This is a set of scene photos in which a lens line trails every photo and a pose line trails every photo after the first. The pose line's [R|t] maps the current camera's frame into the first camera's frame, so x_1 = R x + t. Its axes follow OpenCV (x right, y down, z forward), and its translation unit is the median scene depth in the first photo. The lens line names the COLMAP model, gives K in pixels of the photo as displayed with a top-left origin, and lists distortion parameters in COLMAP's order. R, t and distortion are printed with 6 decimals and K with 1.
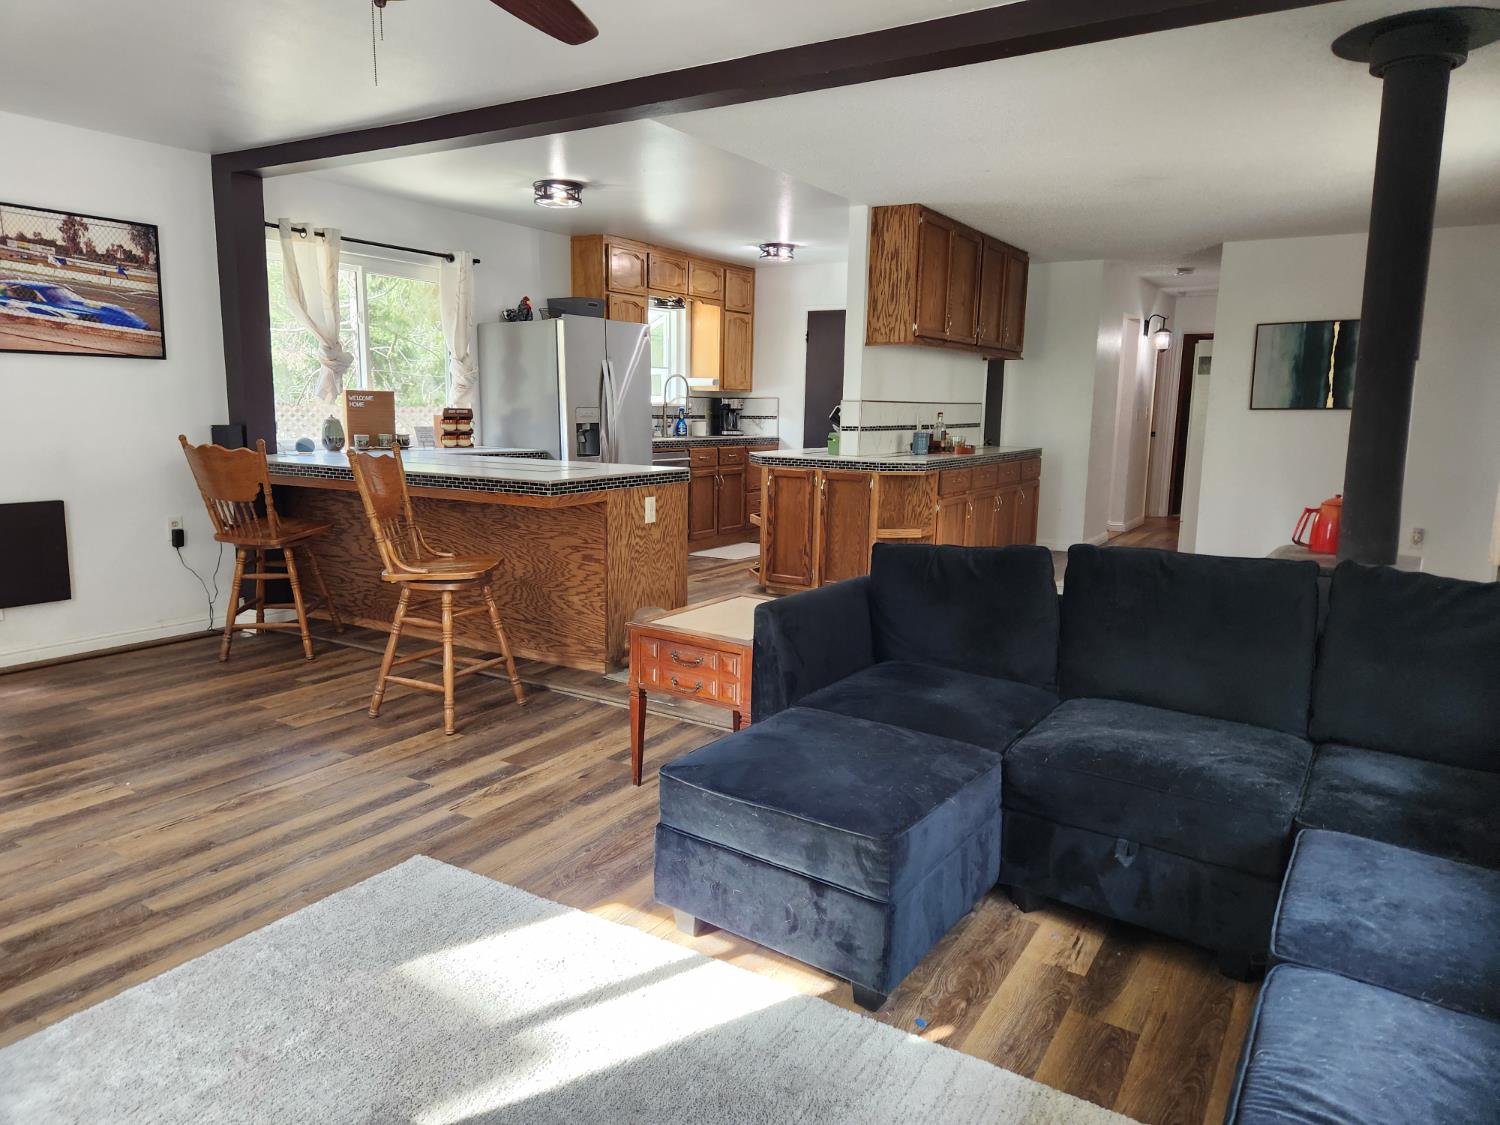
lens RADIAL K [[1002.5, 0, 750.0], [0, 1002.5, 562.5], [0, 0, 1]] dist [0.084182, -0.069307]
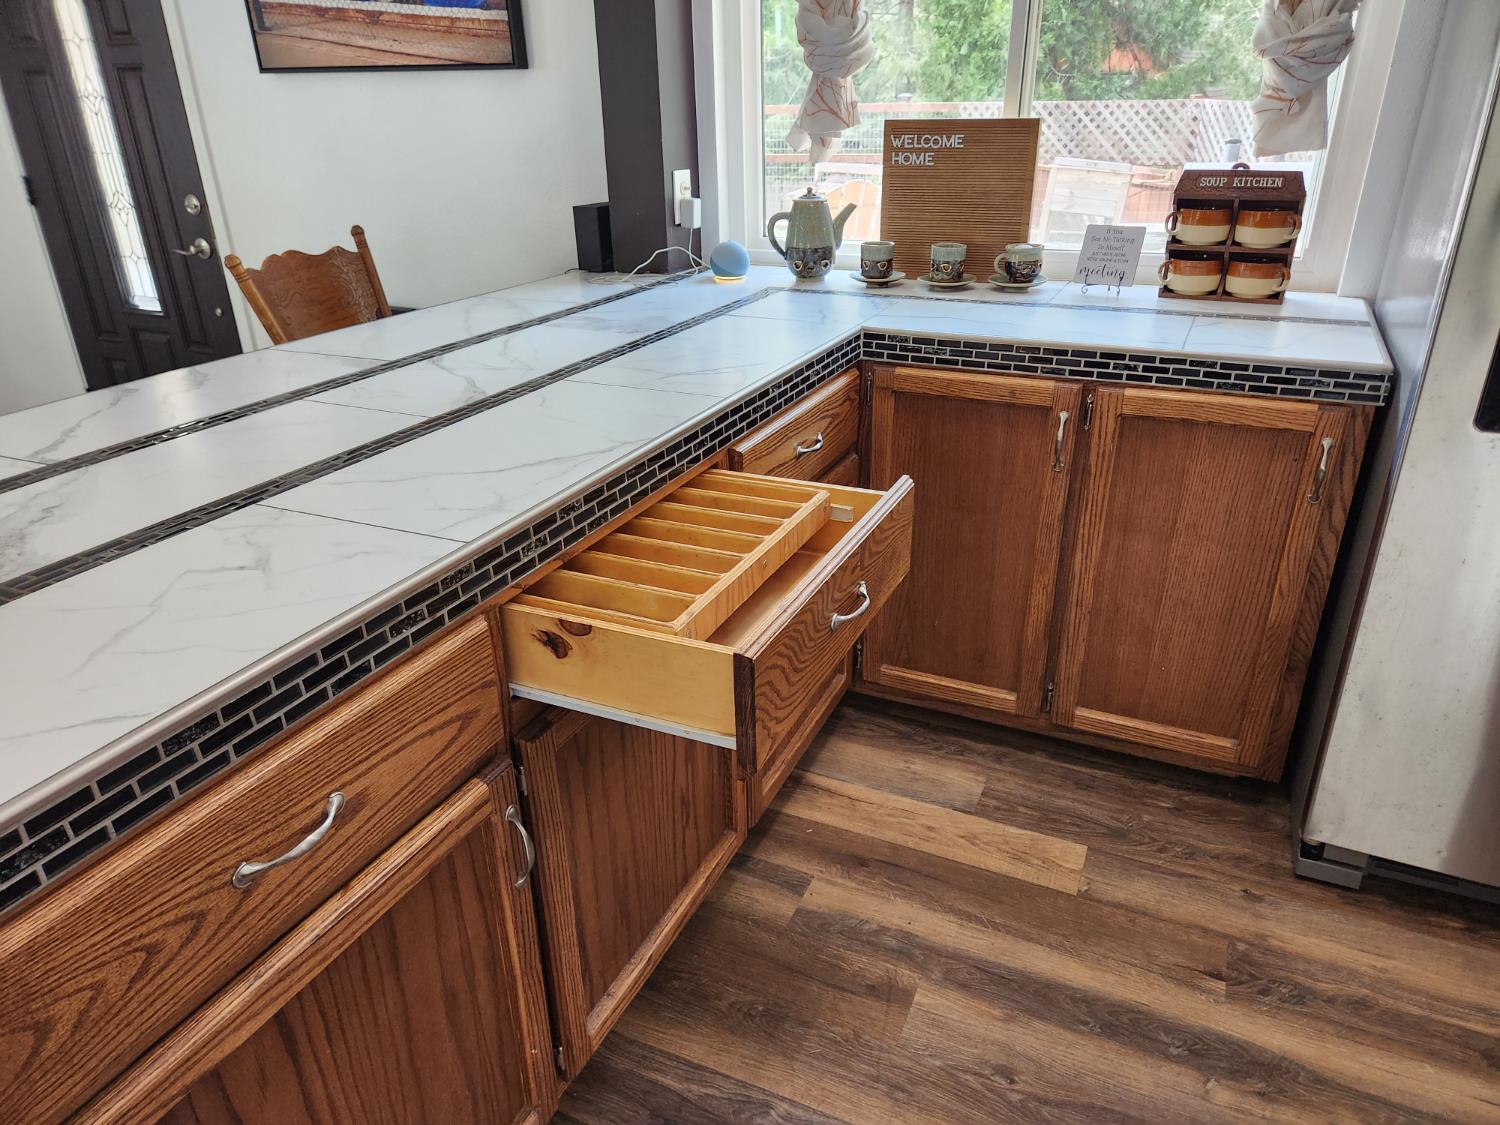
lens RADIAL K [[1002.5, 0, 750.0], [0, 1002.5, 562.5], [0, 0, 1]] dist [0.084182, -0.069307]
pose [[0.115006, 0.405195, -0.906968, 0.031662], [-0.138579, 0.910642, 0.389265, -0.195950], [0.983651, 0.080919, 0.160881, 1.101079]]
